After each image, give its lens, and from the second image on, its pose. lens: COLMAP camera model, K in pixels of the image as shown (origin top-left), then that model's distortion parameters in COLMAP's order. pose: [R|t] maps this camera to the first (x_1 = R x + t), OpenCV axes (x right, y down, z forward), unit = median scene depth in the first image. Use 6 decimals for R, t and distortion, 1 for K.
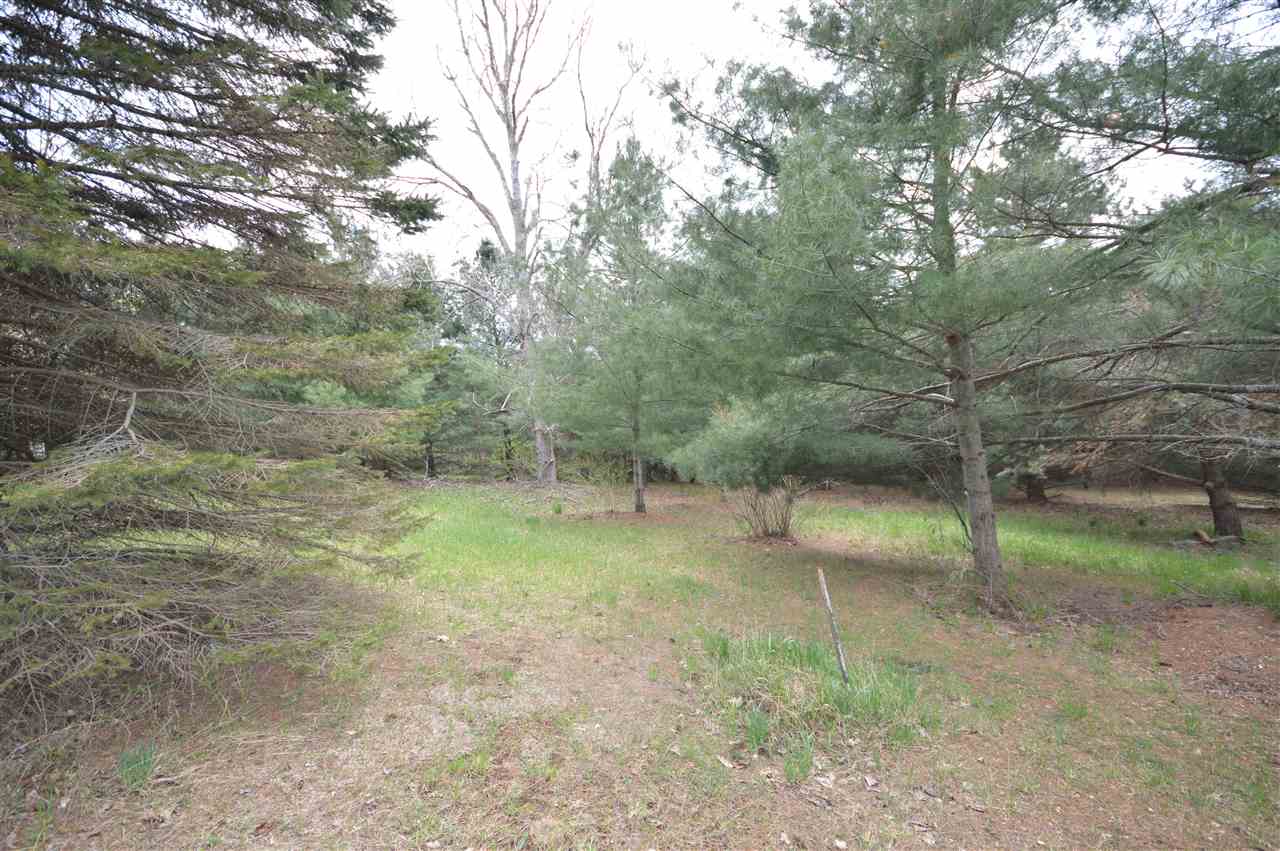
lens RADIAL K [[554.8, 0, 644.5], [0, 554.8, 423.7], [0, 0, 1]] dist [-0.014587, -0.002222]
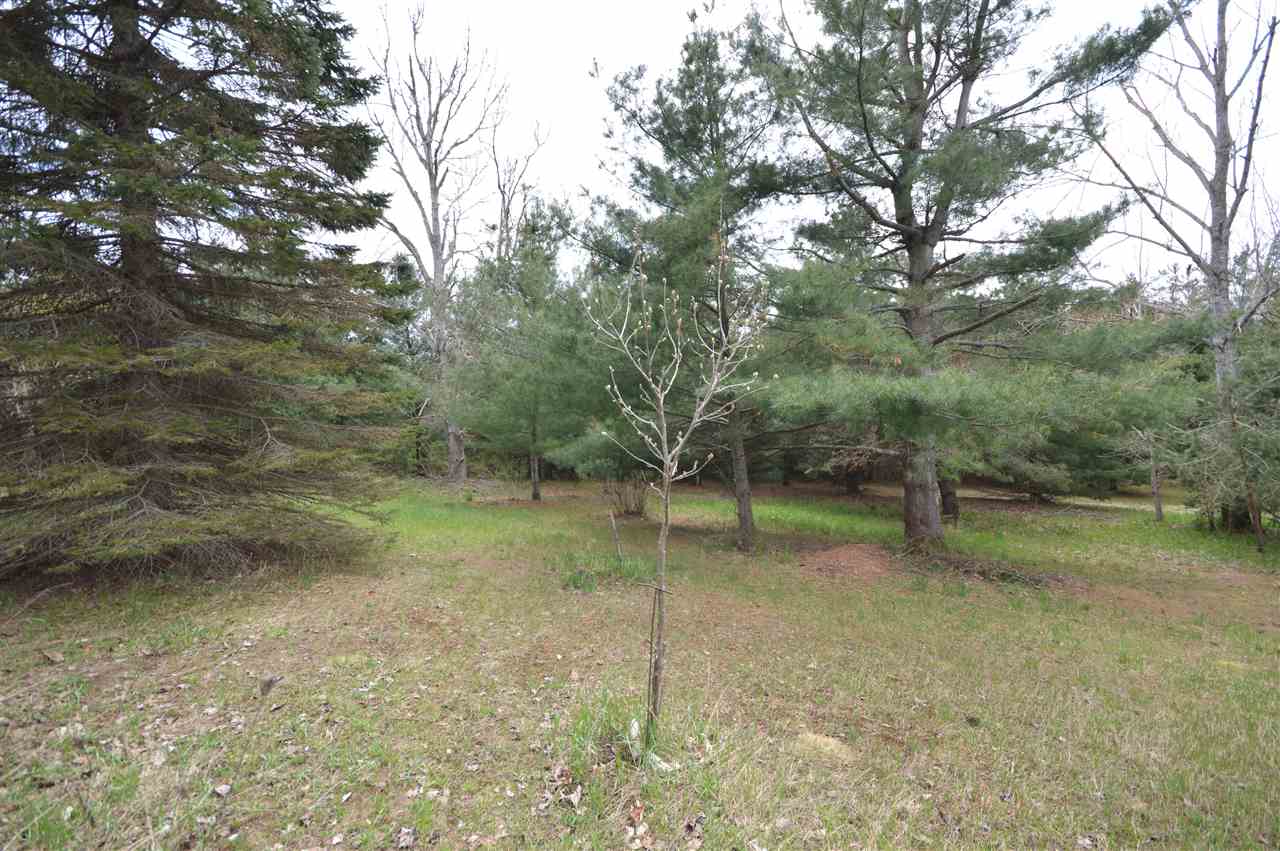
lens RADIAL K [[554.8, 0, 644.8], [0, 554.8, 424.6], [0, 0, 1]] dist [-0.014587, -0.002222]
pose [[0.986093, 0.019486, 0.165047, 0.020156], [-0.019358, 0.999810, -0.002383, -0.011887], [-0.165062, -0.000845, 0.986283, -0.239342]]
